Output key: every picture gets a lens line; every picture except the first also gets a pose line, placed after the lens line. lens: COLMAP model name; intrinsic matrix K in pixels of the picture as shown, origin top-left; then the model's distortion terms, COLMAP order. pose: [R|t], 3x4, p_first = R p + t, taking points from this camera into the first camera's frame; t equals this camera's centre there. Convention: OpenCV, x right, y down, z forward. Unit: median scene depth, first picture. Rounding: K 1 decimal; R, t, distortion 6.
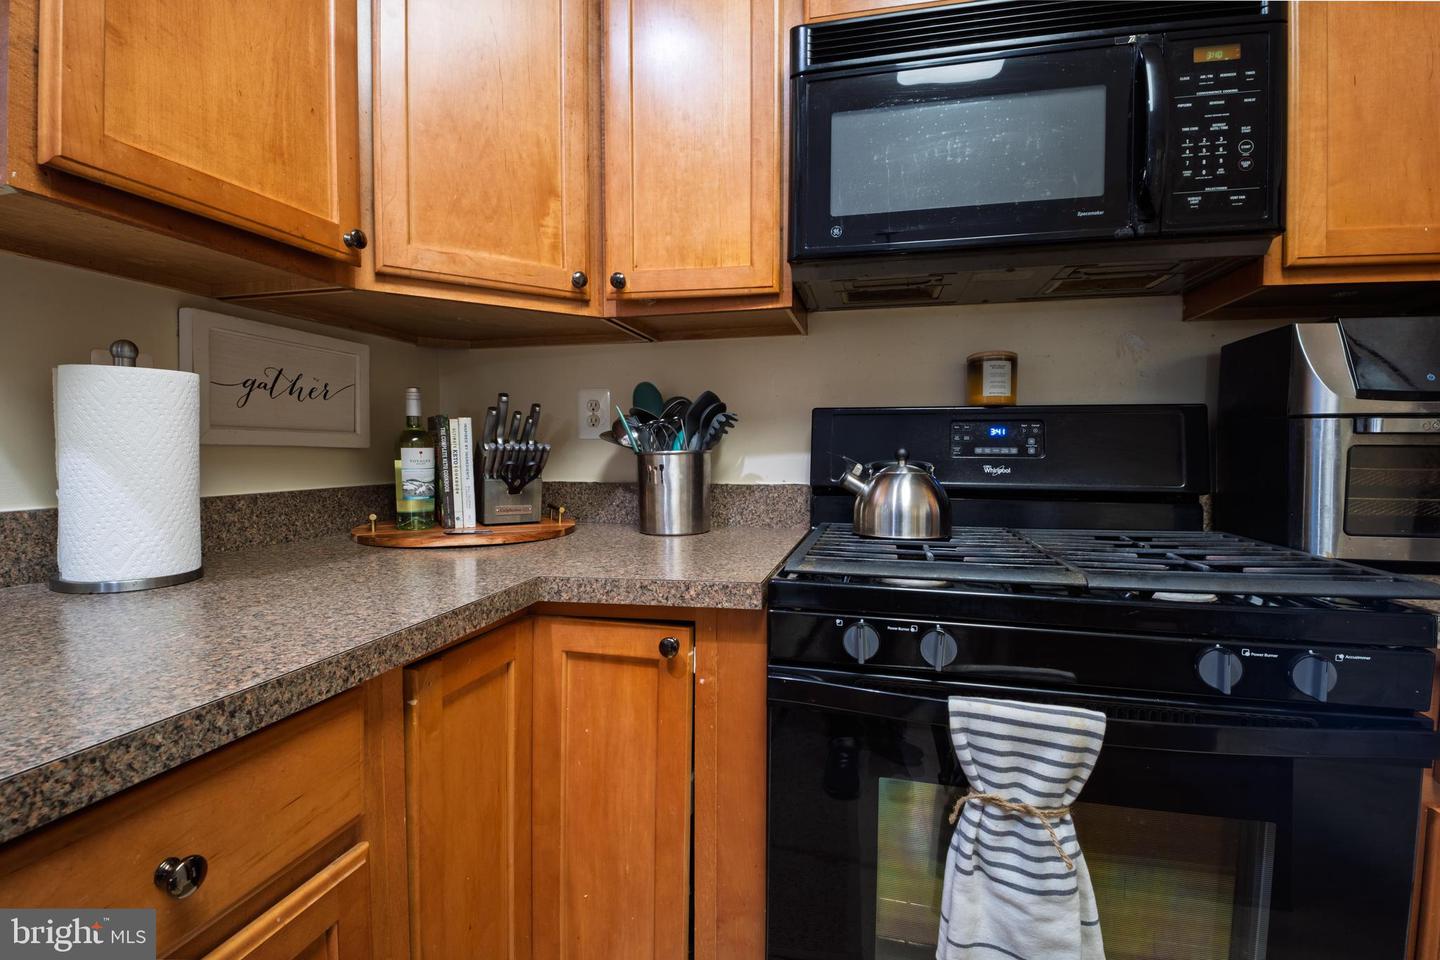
lens RADIAL K [[647.6, 0, 726.6], [0, 647.6, 479.7], [0, 0, 1]] dist [0.023879, -0.029968]
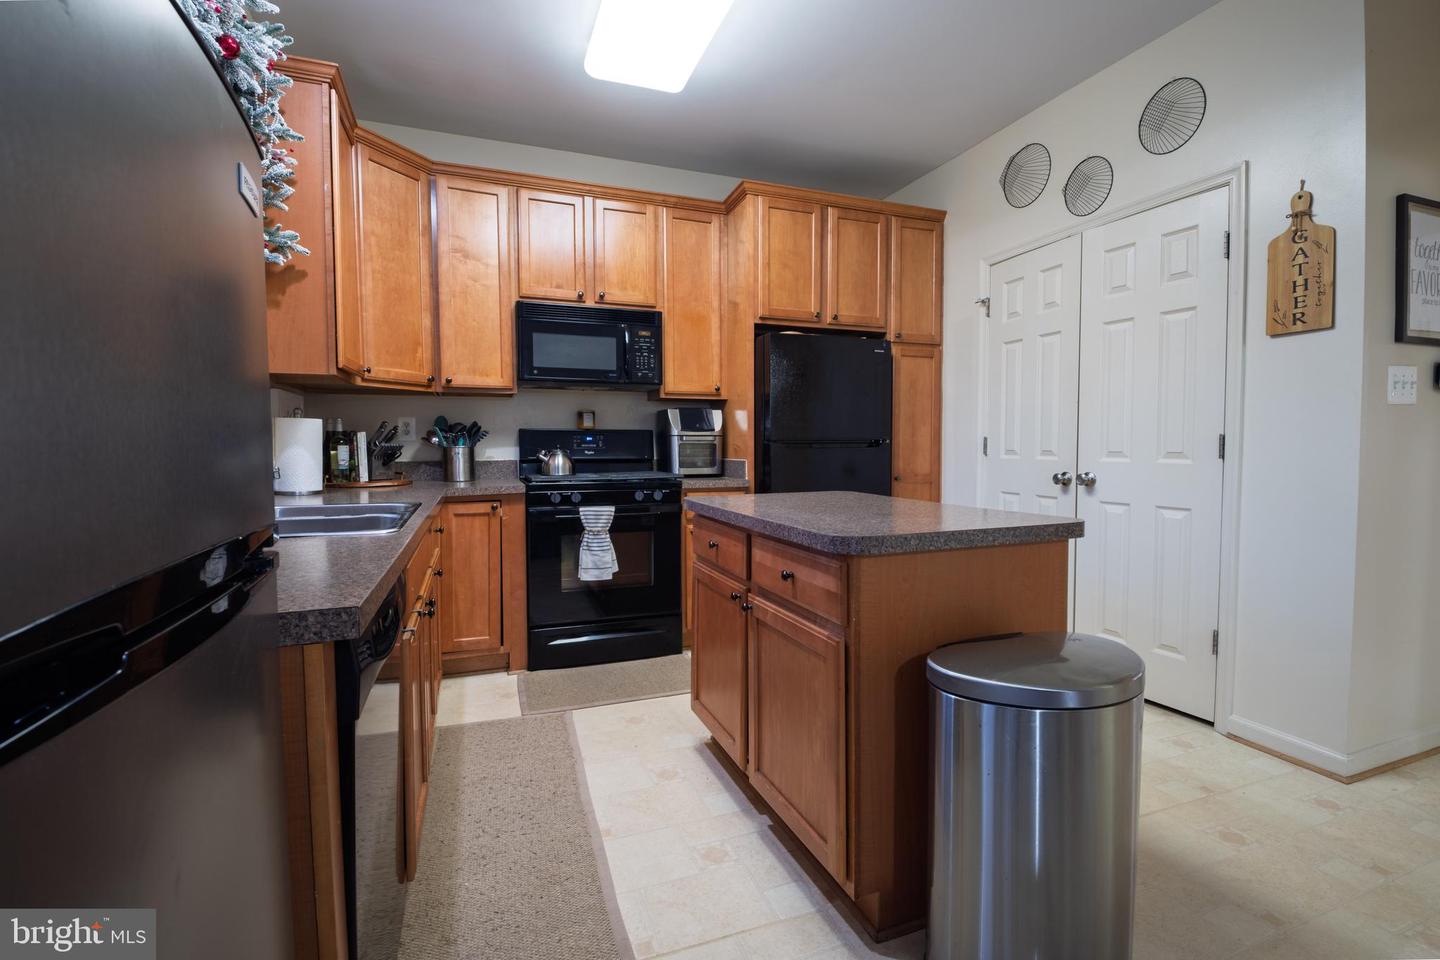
lens RADIAL K [[652.3, 0, 722.5], [0, 652.3, 477.9], [0, 0, 1]] dist [0.016502, -0.021965]
pose [[0.829810, -0.032757, 0.557083, -0.761200], [0.030341, 0.999447, 0.013575, 0.082343], [-0.557220, 0.005638, 0.830346, -1.854566]]
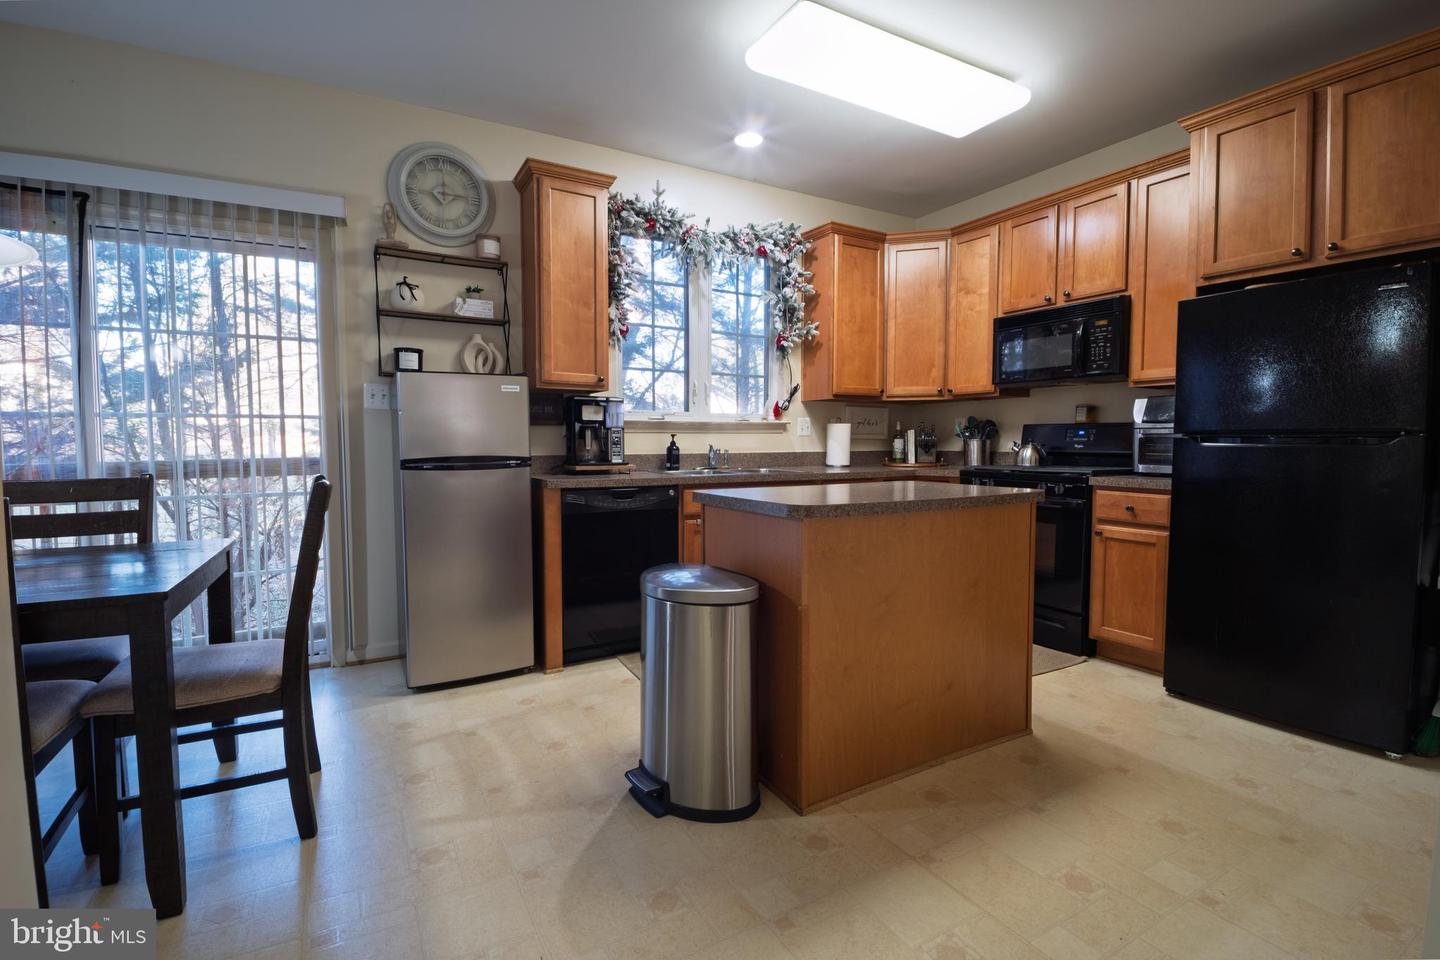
lens RADIAL K [[647.6, 0, 726.6], [0, 647.6, 479.7], [0, 0, 1]] dist [0.023879, -0.029968]
pose [[0.693872, 0.041502, -0.718901, 1.584481], [-0.030002, 0.999137, 0.028722, 0.108965], [0.719473, 0.001639, 0.694519, -2.357142]]
